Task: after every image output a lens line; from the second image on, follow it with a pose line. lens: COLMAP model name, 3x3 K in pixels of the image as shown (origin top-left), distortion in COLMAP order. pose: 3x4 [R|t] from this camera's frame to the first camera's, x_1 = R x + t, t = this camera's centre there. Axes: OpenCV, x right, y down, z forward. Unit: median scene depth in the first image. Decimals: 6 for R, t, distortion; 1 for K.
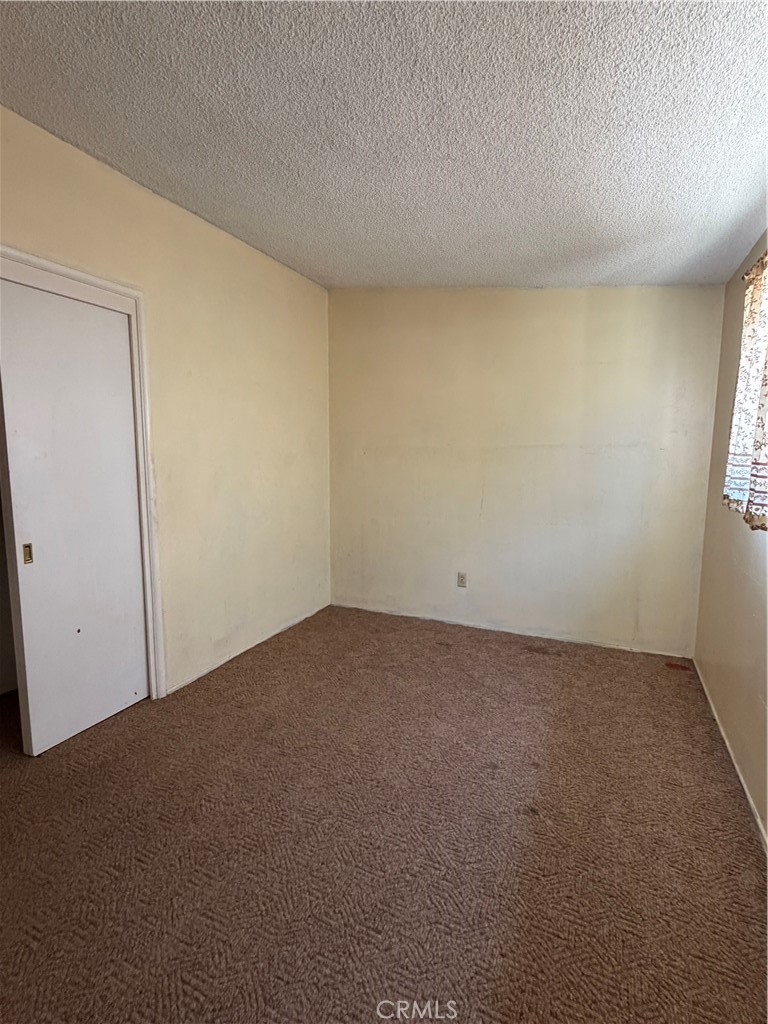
lens RADIAL K [[497.1, 0, 384.0], [0, 497.1, 512.0], [0, 0, 1]] dist [0.003014, 0.000215]
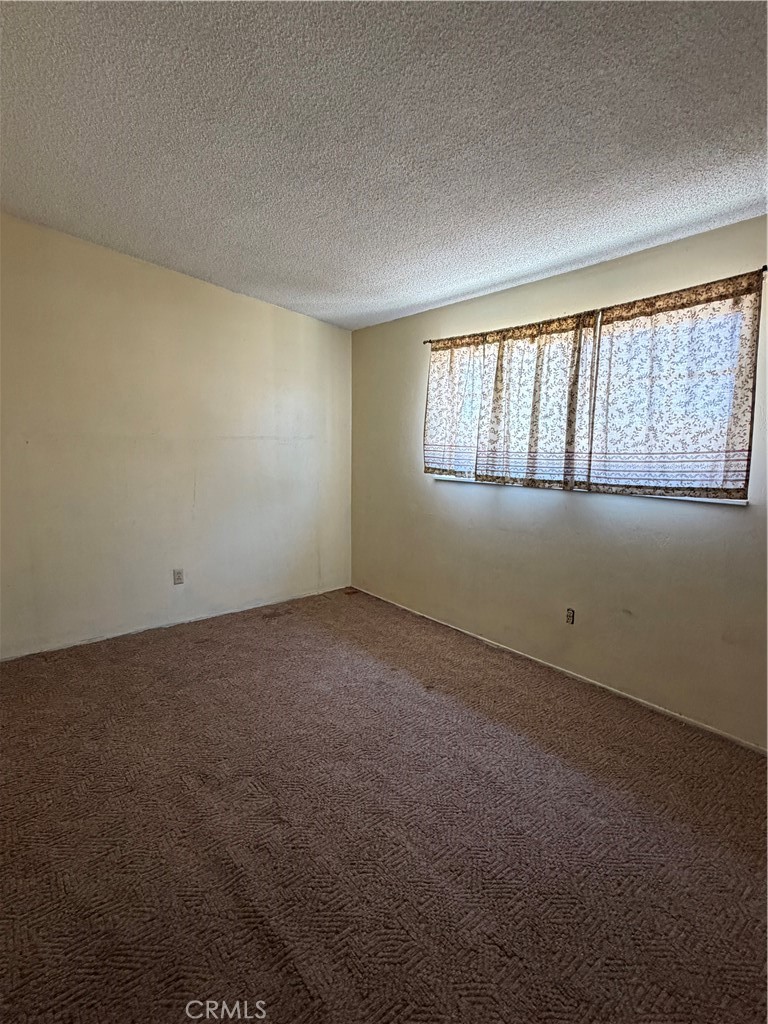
lens RADIAL K [[497.1, 0, 384.0], [0, 497.1, 512.0], [0, 0, 1]] dist [0.003014, 0.000215]
pose [[0.426107, -0.117934, 0.896953, -0.628870], [0.096395, 0.991741, 0.084604, -0.035045], [-0.899522, 0.050412, 0.433956, 0.276091]]
